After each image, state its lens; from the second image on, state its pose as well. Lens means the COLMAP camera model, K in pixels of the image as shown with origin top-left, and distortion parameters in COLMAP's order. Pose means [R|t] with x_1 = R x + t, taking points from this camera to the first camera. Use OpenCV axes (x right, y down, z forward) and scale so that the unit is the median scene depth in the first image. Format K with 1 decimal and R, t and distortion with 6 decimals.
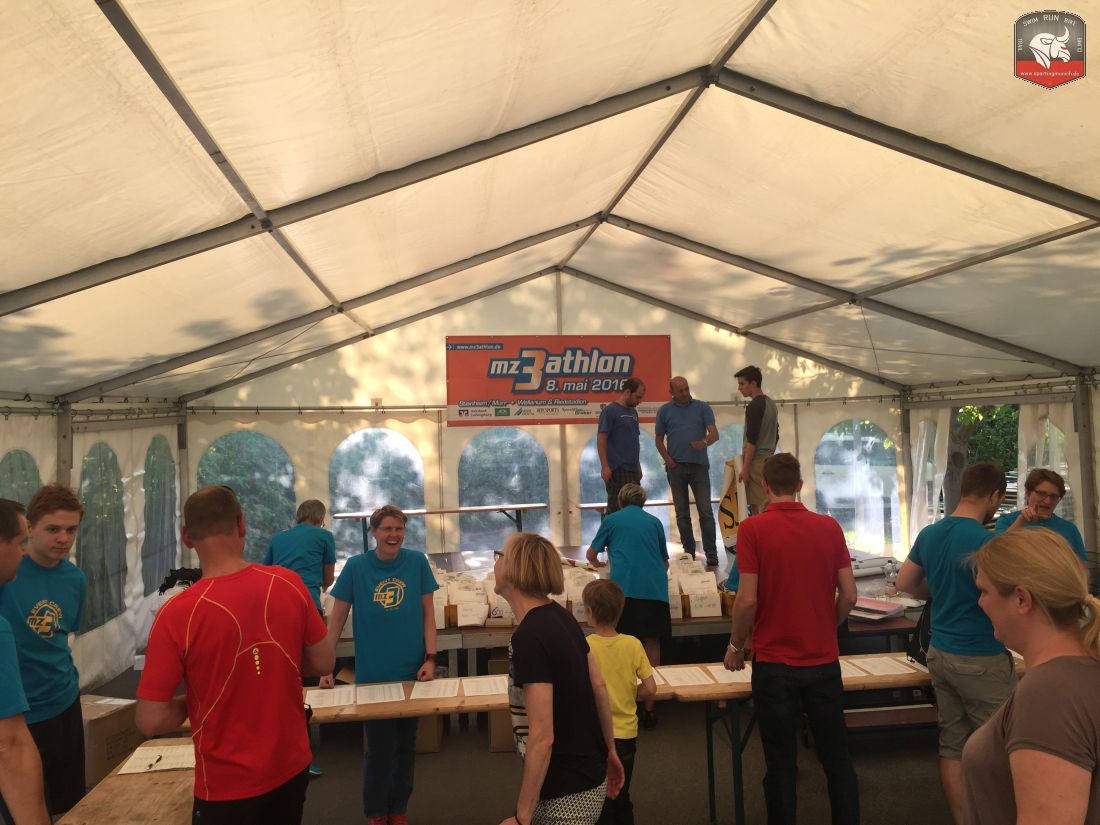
lens RADIAL K [[914.1, 0, 550.0], [0, 914.1, 412.5], [0, 0, 1]] dist [0.093364, -0.108984]
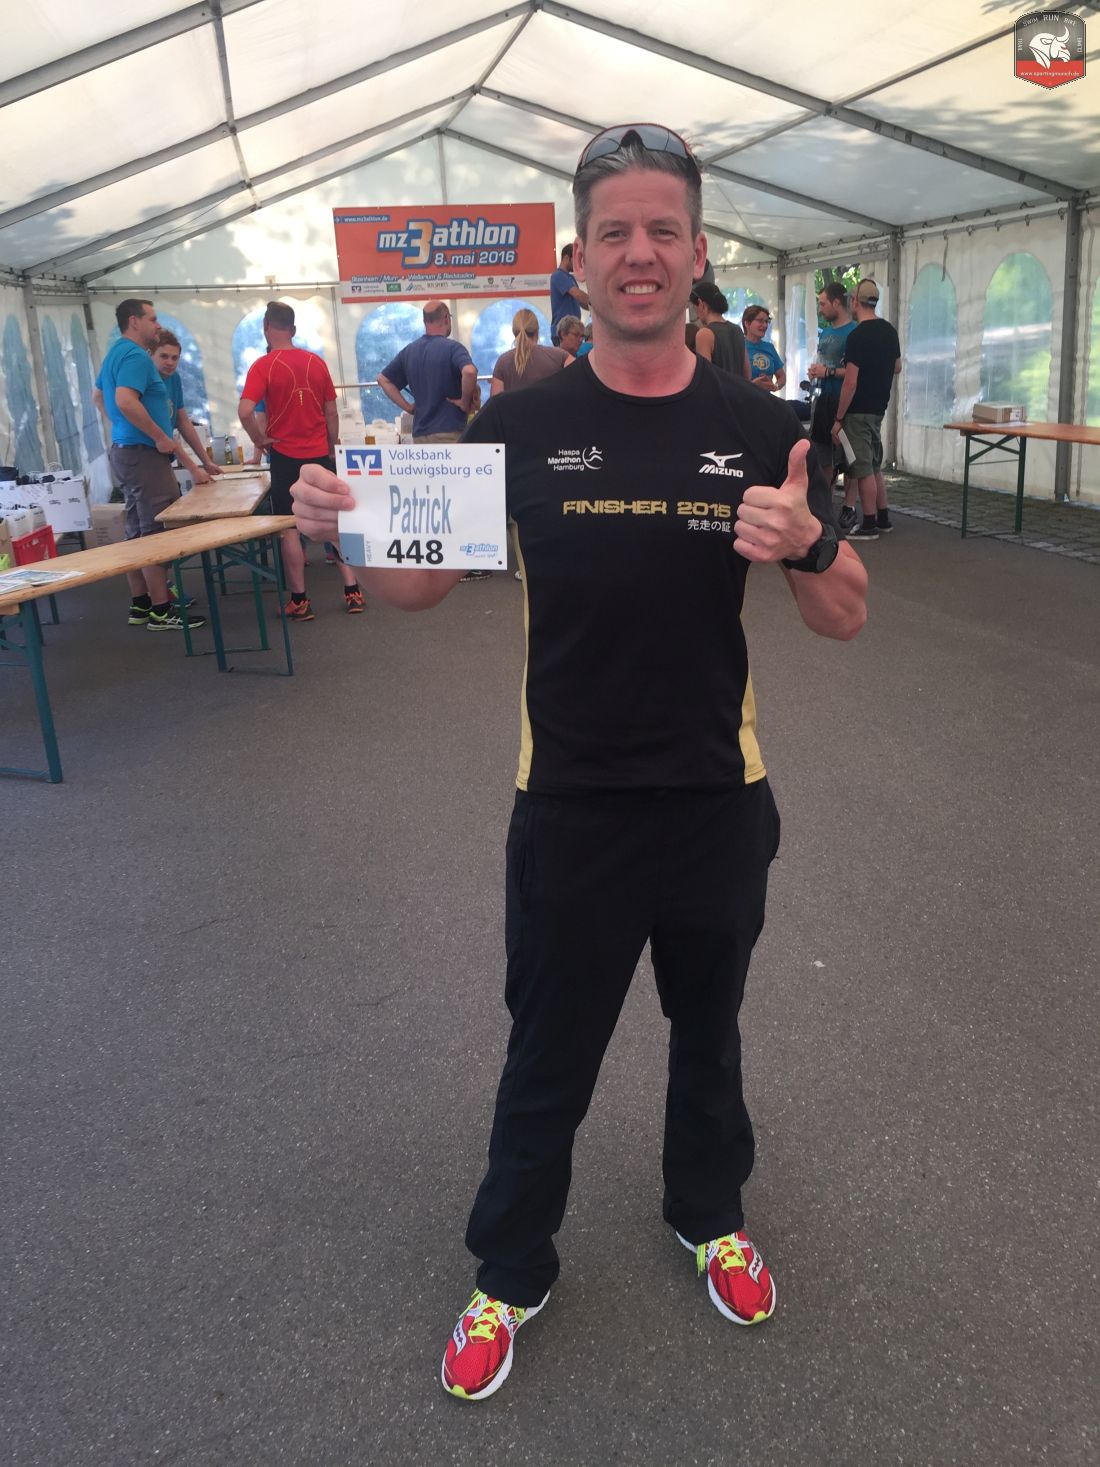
lens RADIAL K [[1219.1, 0, 550.0], [0, 1219.1, 733.5], [0, 0, 1]] dist [0.093364, -0.108984]
pose [[0.996377, -0.051338, 0.067809, 0.003705], [0.027027, 0.947072, 0.319883, 0.036113], [-0.080642, -0.316891, 0.945028, -0.501973]]
